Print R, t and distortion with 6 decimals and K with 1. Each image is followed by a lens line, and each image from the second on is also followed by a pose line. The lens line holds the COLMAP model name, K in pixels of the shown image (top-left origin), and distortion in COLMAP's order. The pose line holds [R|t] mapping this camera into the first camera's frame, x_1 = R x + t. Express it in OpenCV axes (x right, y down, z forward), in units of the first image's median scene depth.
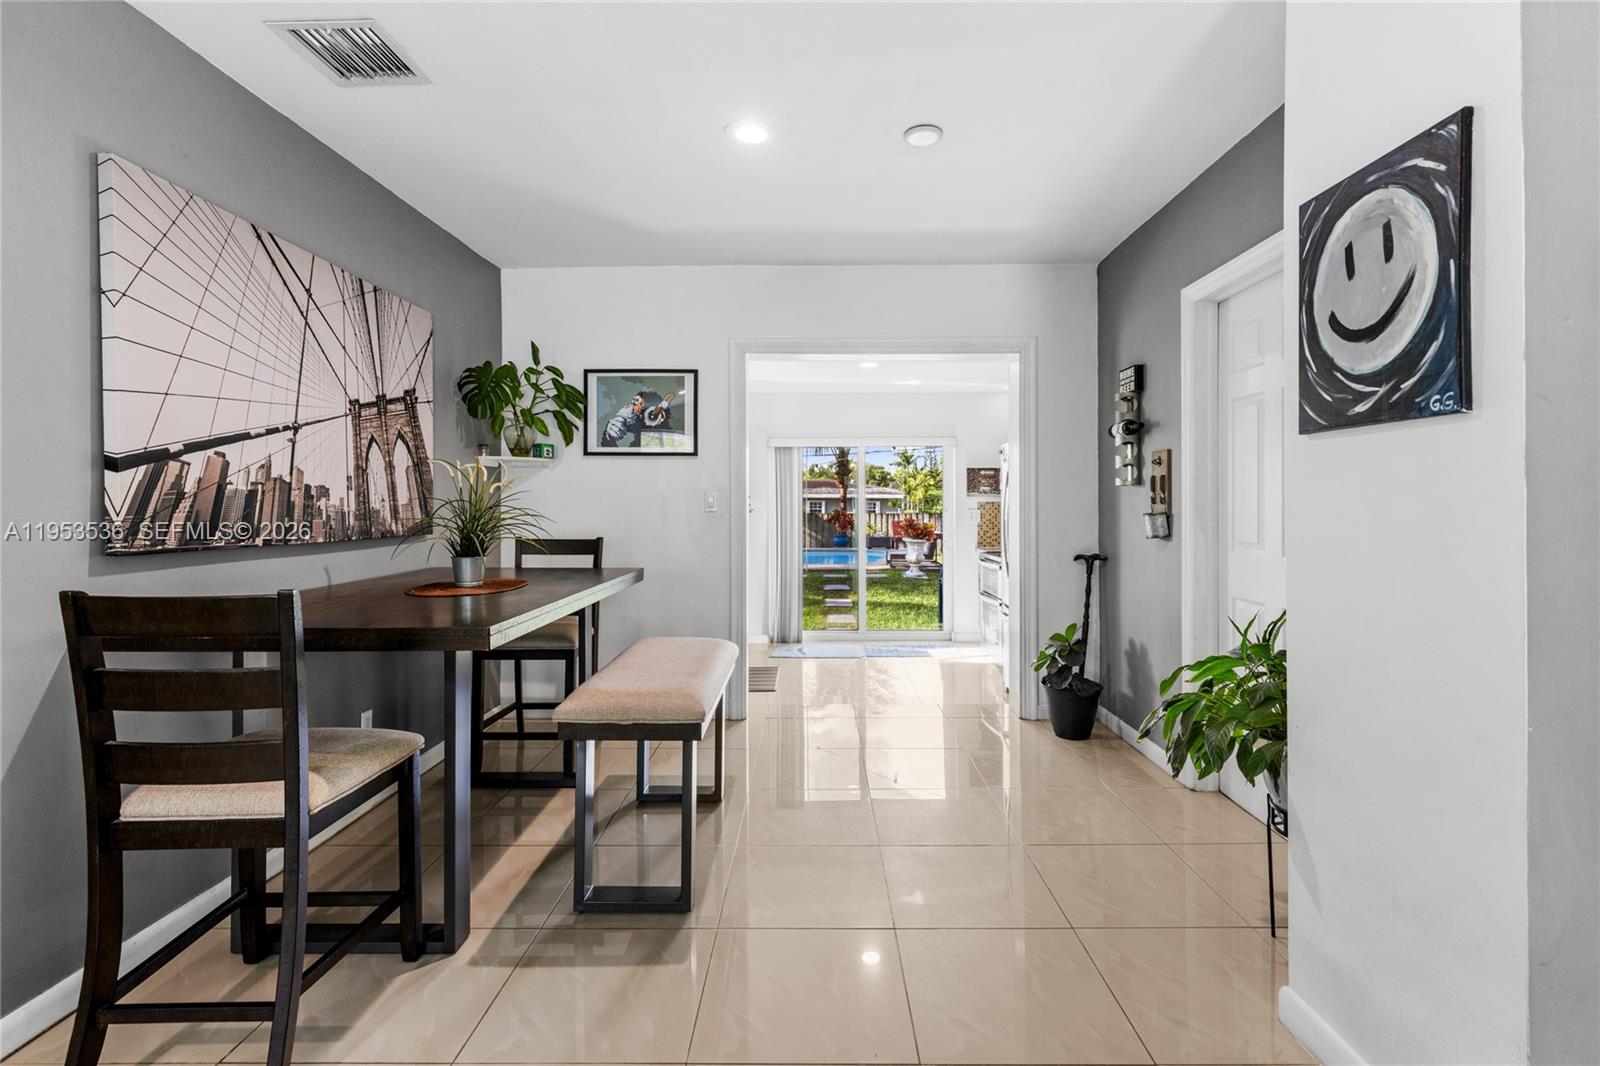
lens RADIAL K [[728.7, 0, 797.5], [0, 728.7, 510.3], [0, 0, 1]] dist [0.003563, 0.000038]
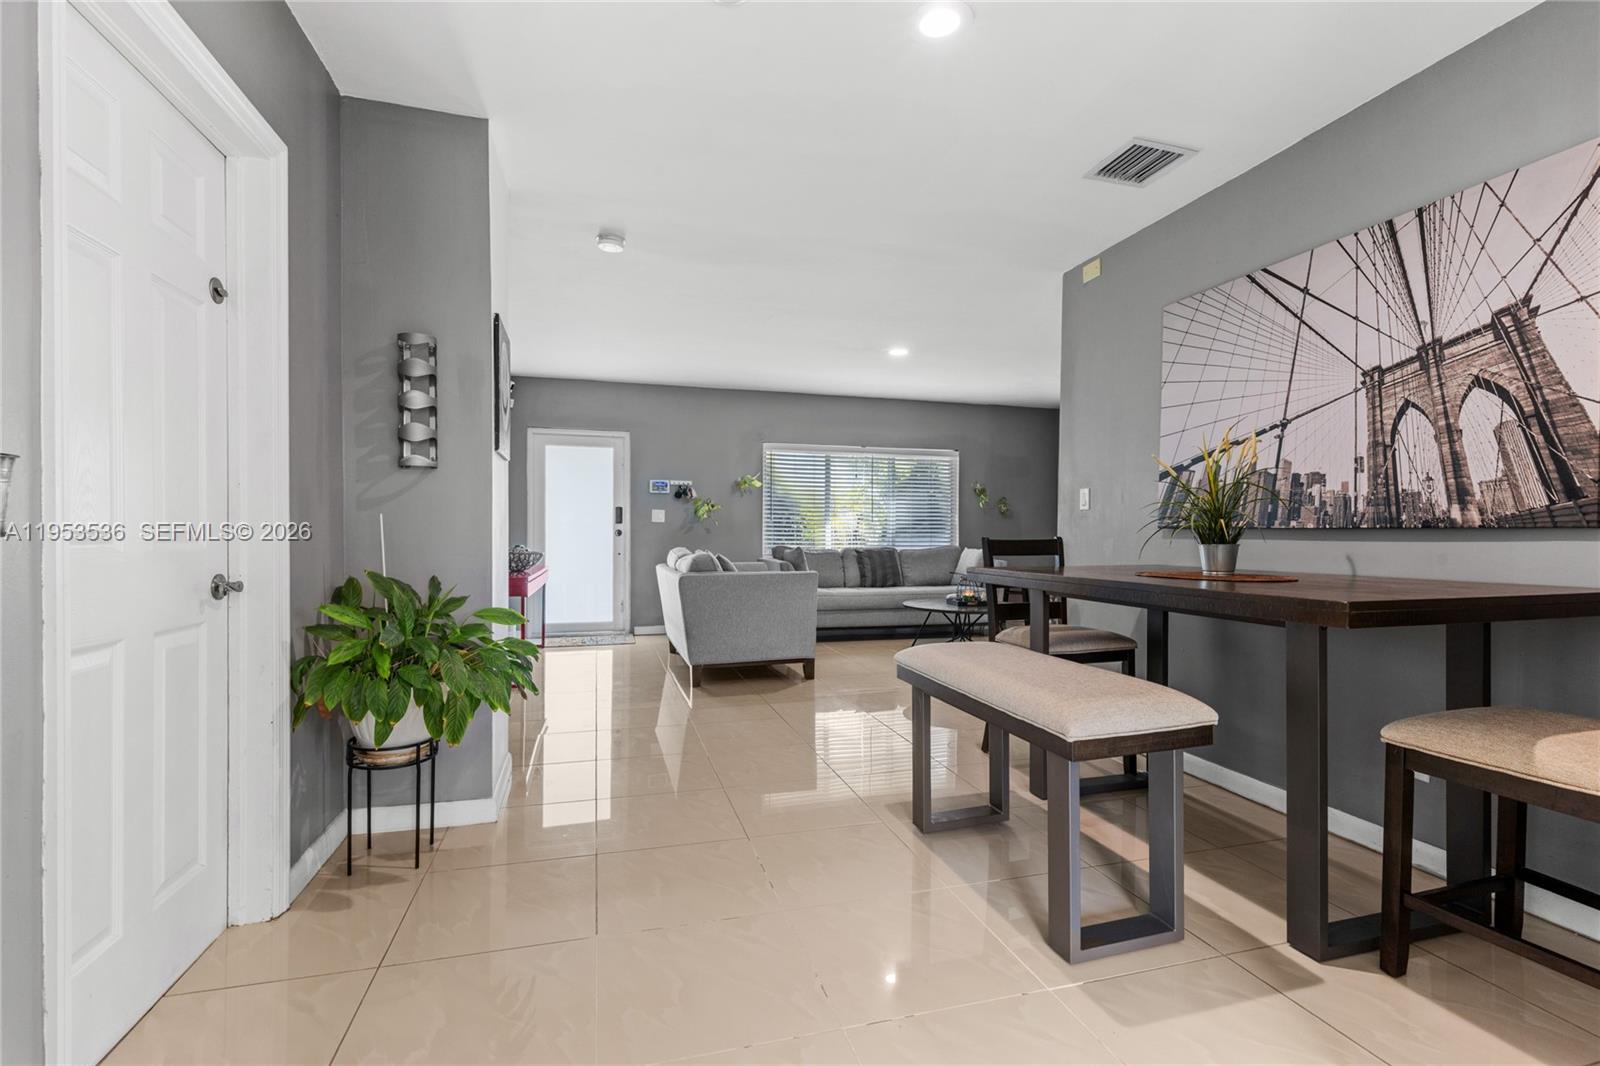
lens RADIAL K [[726.5, 0, 798.8], [0, 726.5, 533.4], [0, 0, 1]] dist [0.003043, 0.000010]
pose [[-0.955141, -0.000354, -0.296153, 0.269491], [-0.003051, 0.999958, 0.008647, 0.035987], [0.296137, 0.009163, -0.955101, 1.420906]]
